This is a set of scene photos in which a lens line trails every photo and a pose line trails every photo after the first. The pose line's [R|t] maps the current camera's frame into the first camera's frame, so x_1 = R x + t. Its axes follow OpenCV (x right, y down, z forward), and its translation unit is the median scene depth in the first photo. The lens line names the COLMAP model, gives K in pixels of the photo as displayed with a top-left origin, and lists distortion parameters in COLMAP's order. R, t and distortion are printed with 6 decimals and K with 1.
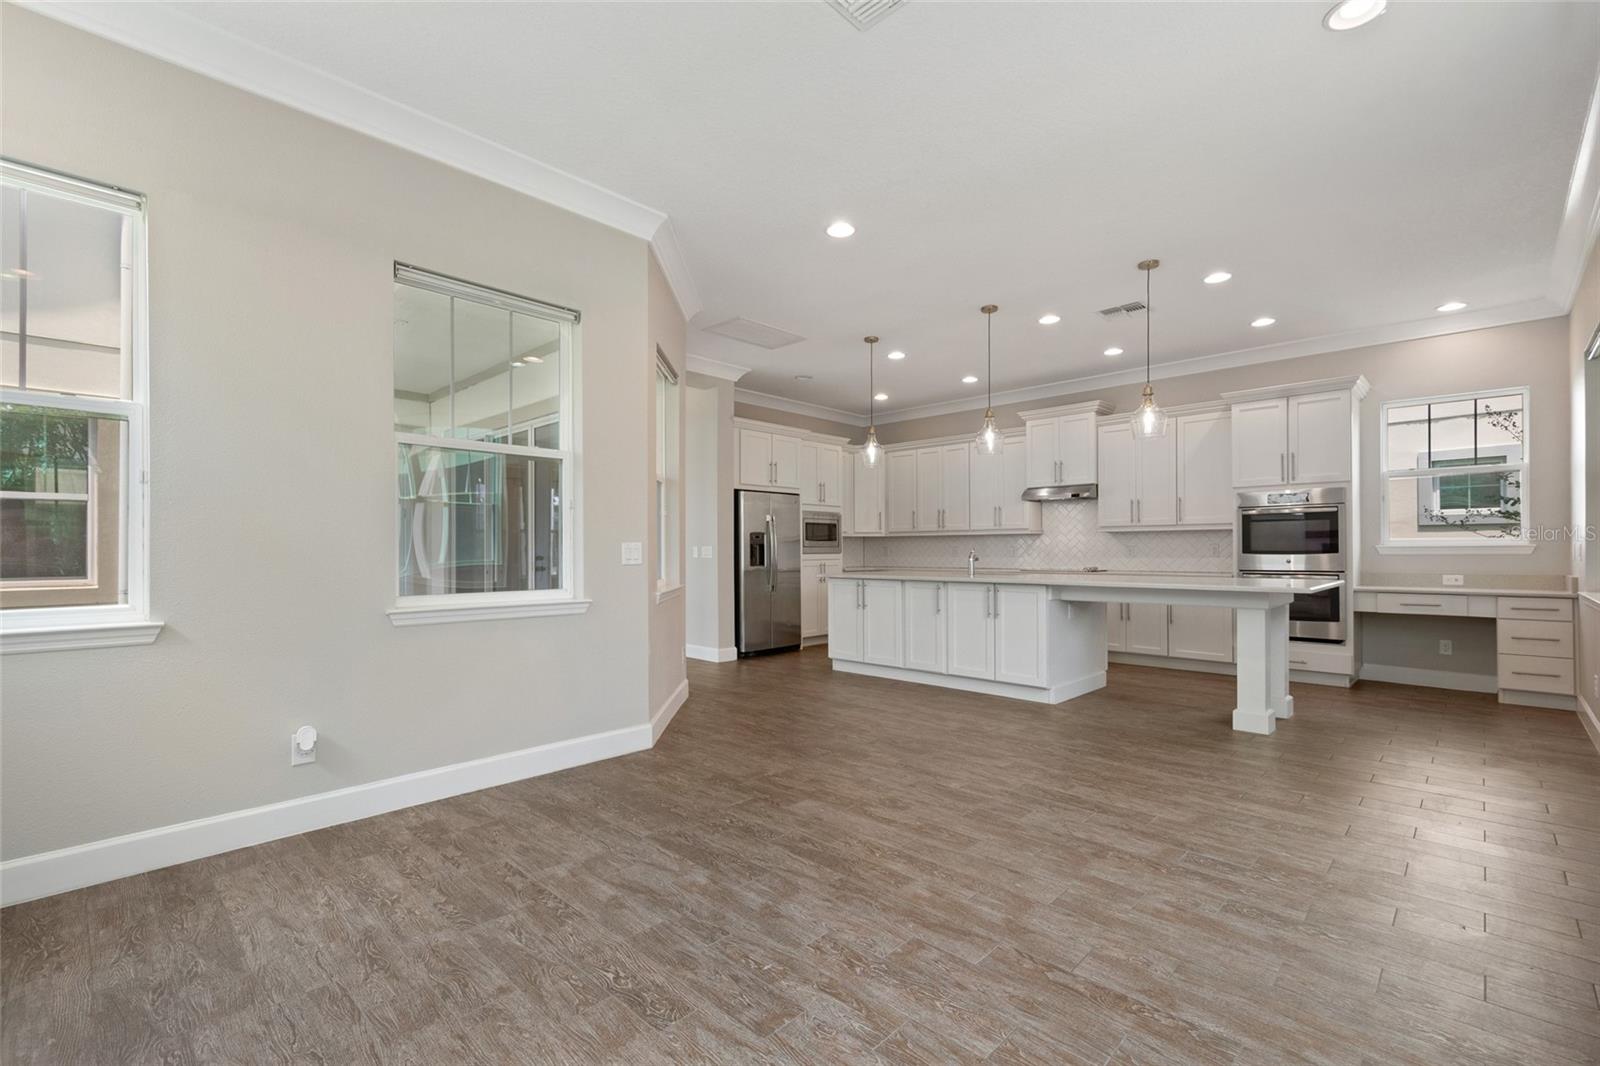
lens RADIAL K [[703.6, 0, 806.0], [0, 703.6, 545.8], [0, 0, 1]] dist [0.015495, 0.000061]
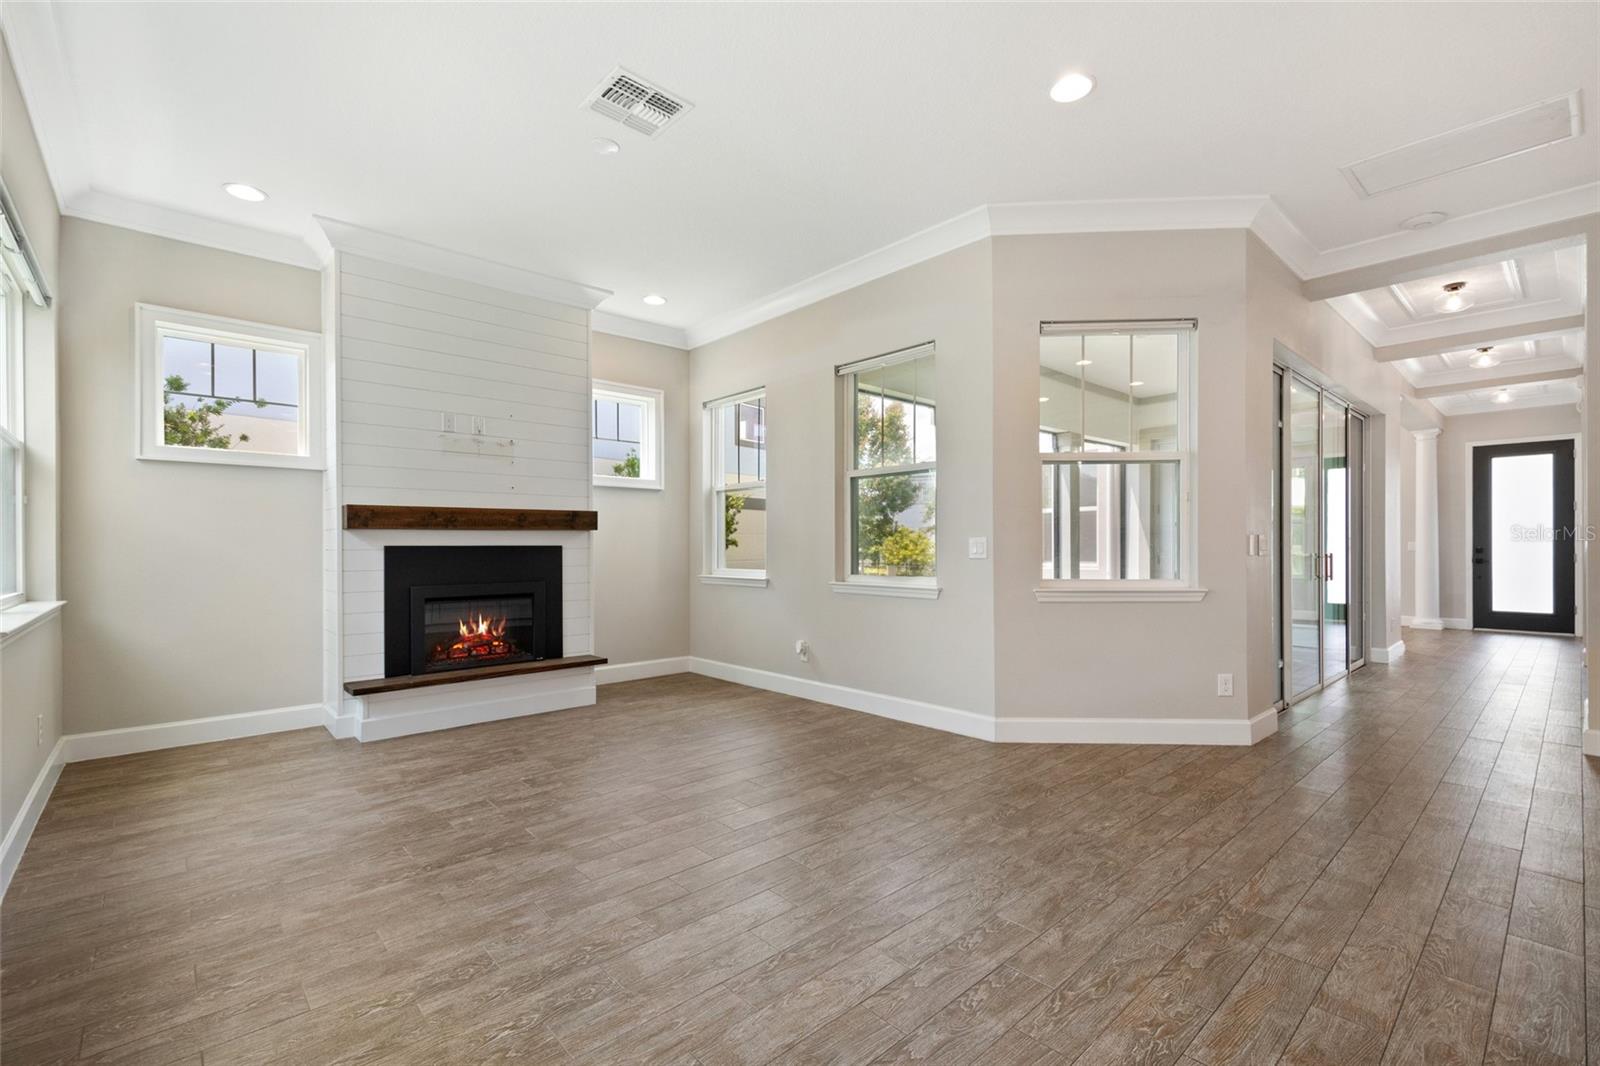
lens RADIAL K [[703.6, 0, 812.3], [0, 703.6, 539.1], [0, 0, 1]] dist [0.015495, 0.000061]
pose [[-0.064100, -0.009388, -0.997899, 0.896346], [0.010642, 0.999892, -0.010090, 0.006831], [0.997887, -0.011266, -0.063993, 0.910648]]
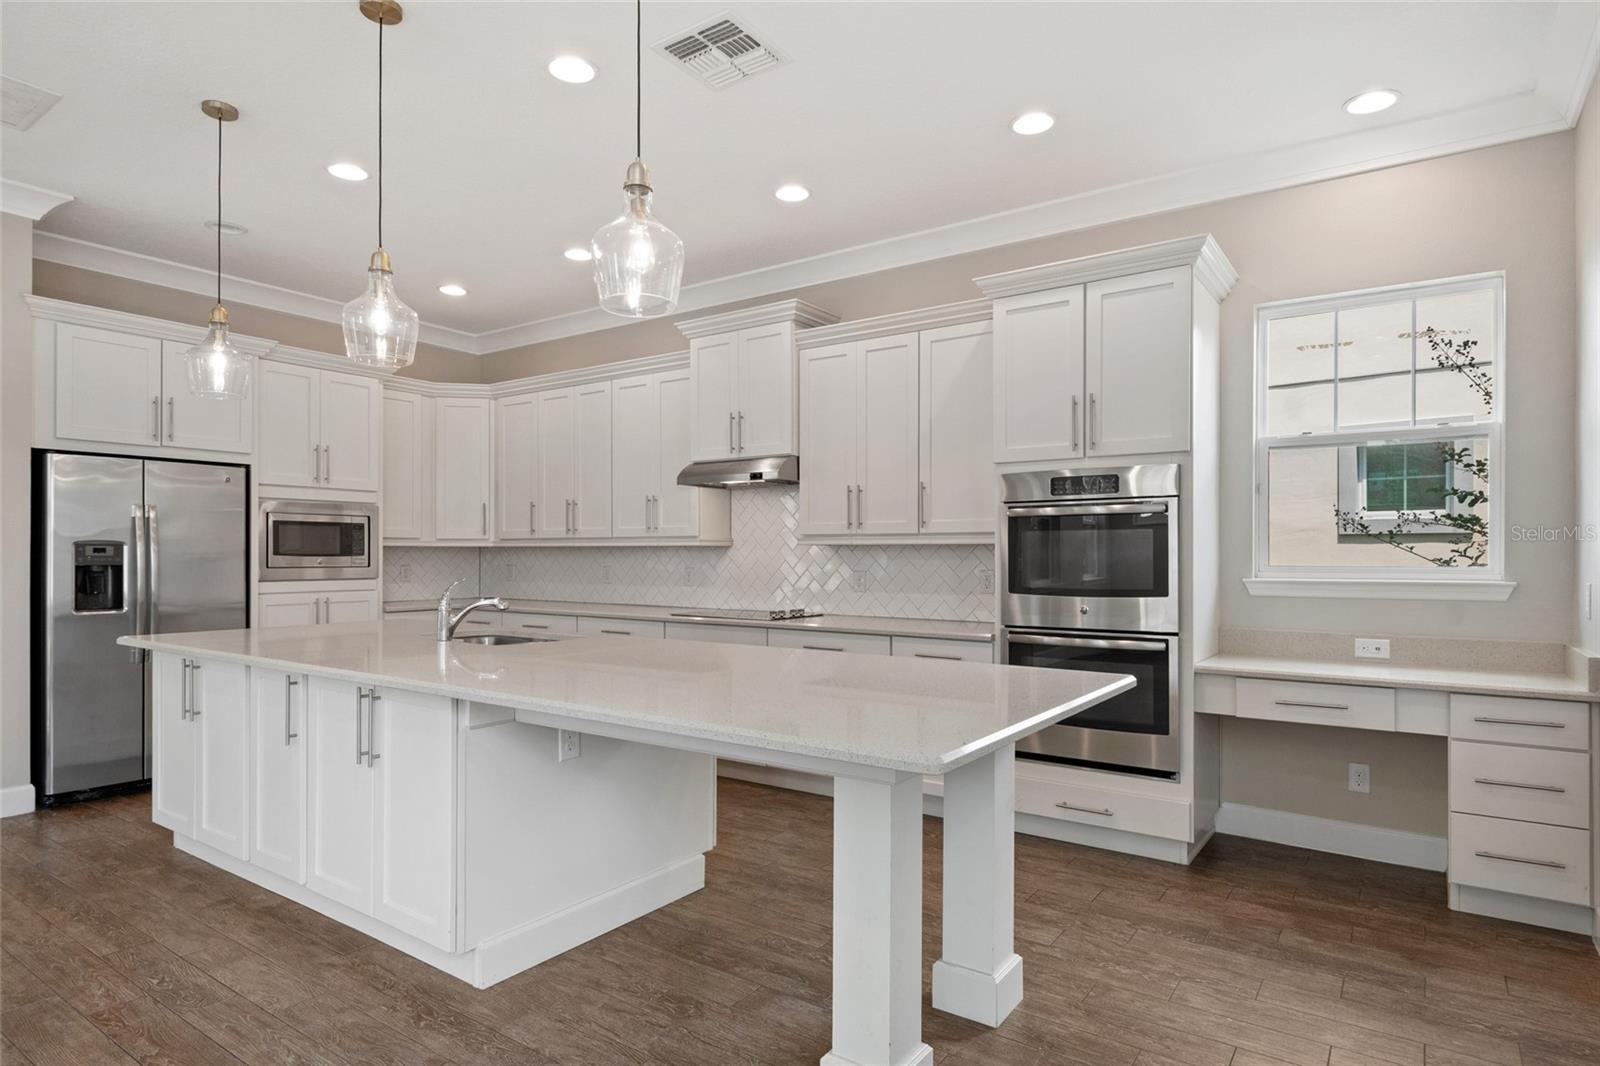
lens RADIAL K [[879.6, 0, 799.9], [0, 879.6, 550.2], [0, 0, 1]] dist [0.023103, -0.005525]
pose [[0.988877, 0.005804, 0.148625, 0.388887], [-0.006160, 0.999979, 0.001933, -0.020631], [-0.148611, -0.002827, 0.988892, 0.412237]]
